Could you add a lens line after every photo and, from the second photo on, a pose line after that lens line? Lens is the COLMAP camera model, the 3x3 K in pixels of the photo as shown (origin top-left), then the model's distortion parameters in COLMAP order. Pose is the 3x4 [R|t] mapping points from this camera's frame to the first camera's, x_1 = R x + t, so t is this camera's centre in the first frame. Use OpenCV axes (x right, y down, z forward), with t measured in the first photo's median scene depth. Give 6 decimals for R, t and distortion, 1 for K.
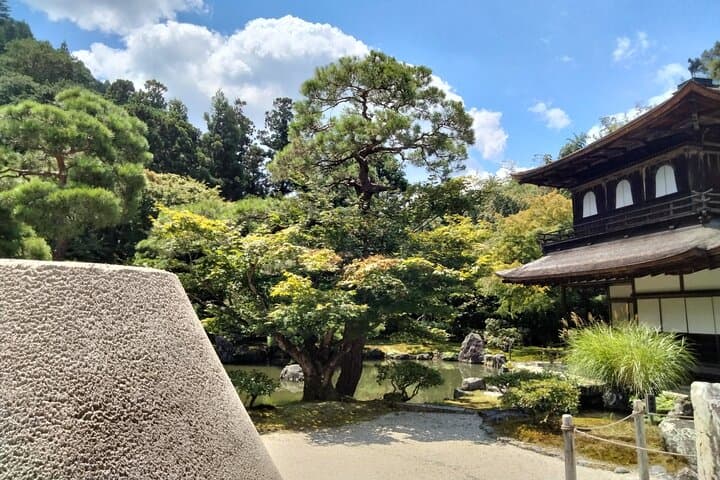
lens RADIAL K [[542.7, 0, 358.5], [0, 542.7, 209.4], [0, 0, 1]] dist [0.023035, -0.007598]
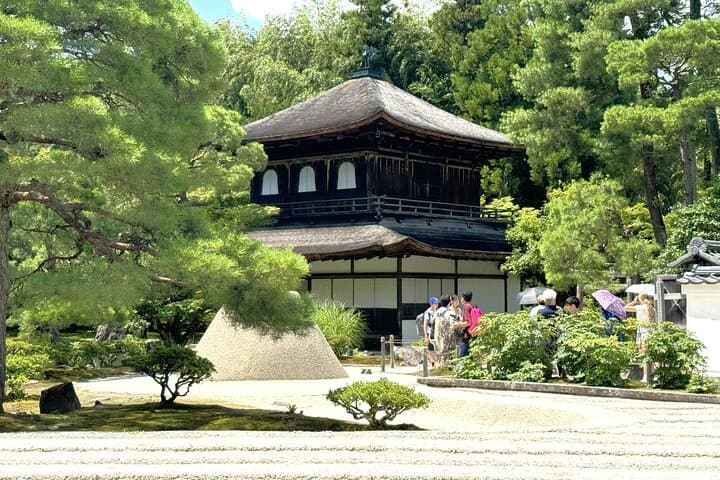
lens RADIAL K [[1200.8, 0, 360.0], [0, 1200.8, 240.0], [0, 0, 1]] dist [0.024291, 0.021382]
pose [[0.794398, 0.006273, 0.607366, -0.956661], [-0.100380, 0.987553, 0.121090, -0.233467], [-0.599046, -0.157161, 0.785140, -1.020416]]
